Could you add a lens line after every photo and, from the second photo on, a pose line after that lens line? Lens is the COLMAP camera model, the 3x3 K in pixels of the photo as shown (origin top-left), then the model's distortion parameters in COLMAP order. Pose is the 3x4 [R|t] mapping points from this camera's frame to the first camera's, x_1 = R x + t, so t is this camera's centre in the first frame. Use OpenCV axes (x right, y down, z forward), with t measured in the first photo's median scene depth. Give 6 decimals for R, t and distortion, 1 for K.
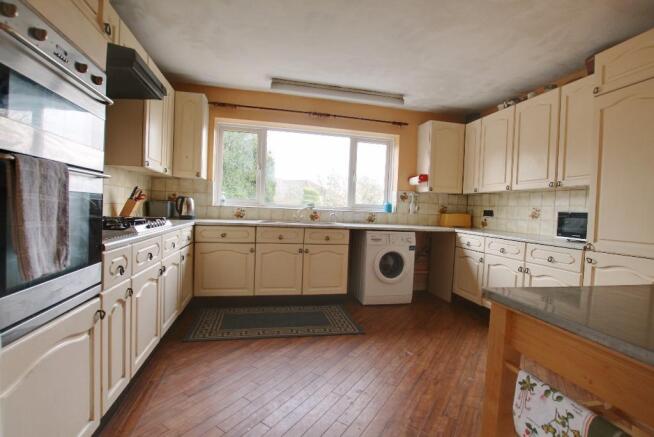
lens RADIAL K [[306.2, 0, 325.0], [0, 306.2, 219.5], [0, 0, 1]] dist [-0.027633, 0.001534]
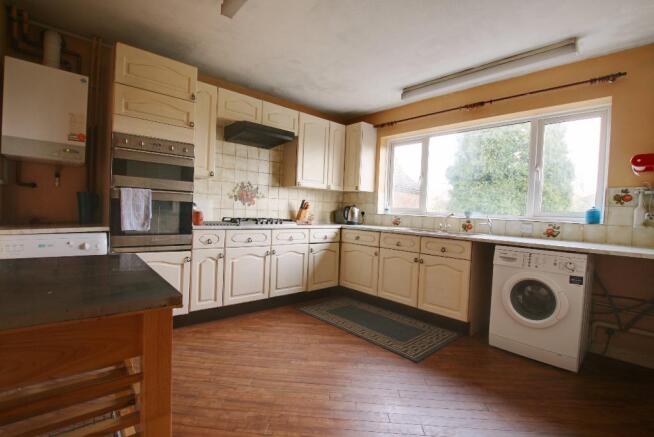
lens RADIAL K [[306.2, 0, 323.4], [0, 306.2, 218.9], [0, 0, 1]] dist [-0.027633, 0.001534]
pose [[0.496538, 0.003142, -0.868009, 0.574056], [-0.053302, 0.998217, -0.026878, 0.015726], [0.866377, 0.059613, 0.495820, 0.275009]]
